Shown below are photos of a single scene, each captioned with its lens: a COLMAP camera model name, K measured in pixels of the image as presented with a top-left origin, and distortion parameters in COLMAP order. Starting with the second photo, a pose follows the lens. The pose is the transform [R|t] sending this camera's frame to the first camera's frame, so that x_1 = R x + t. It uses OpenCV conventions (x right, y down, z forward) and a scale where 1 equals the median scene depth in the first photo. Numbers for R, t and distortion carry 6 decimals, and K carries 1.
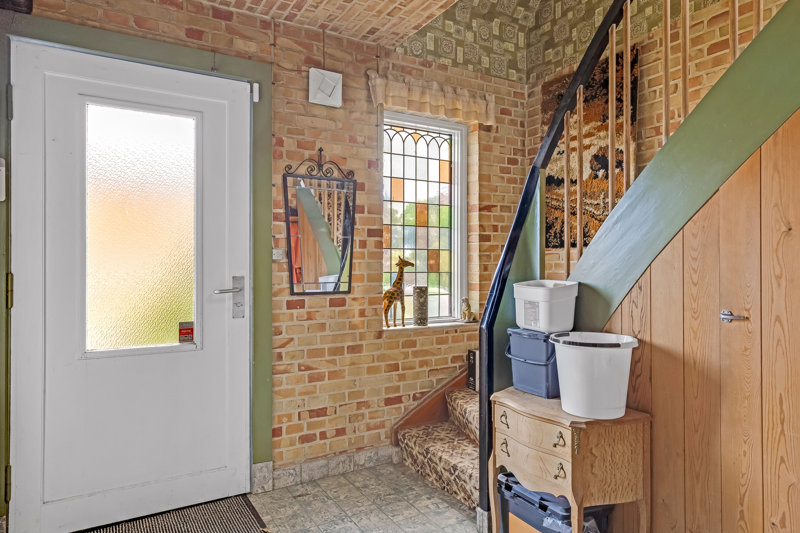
lens RADIAL K [[510.0, 0, 401.0], [0, 510.0, 266.1], [0, 0, 1]] dist [-0.003110, -0.001141]
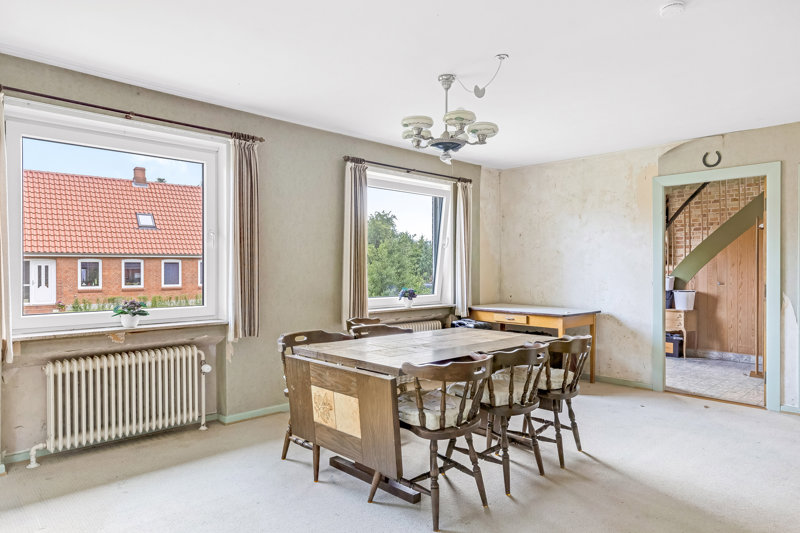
lens RADIAL K [[510.0, 0, 399.4], [0, 510.0, 267.8], [0, 0, 1]] dist [-0.003110, -0.001141]
pose [[0.970623, -0.001178, 0.240602, -2.799901], [0.000840, 0.999999, 0.001508, -0.043205], [-0.240603, -0.001261, 0.970623, -2.353693]]
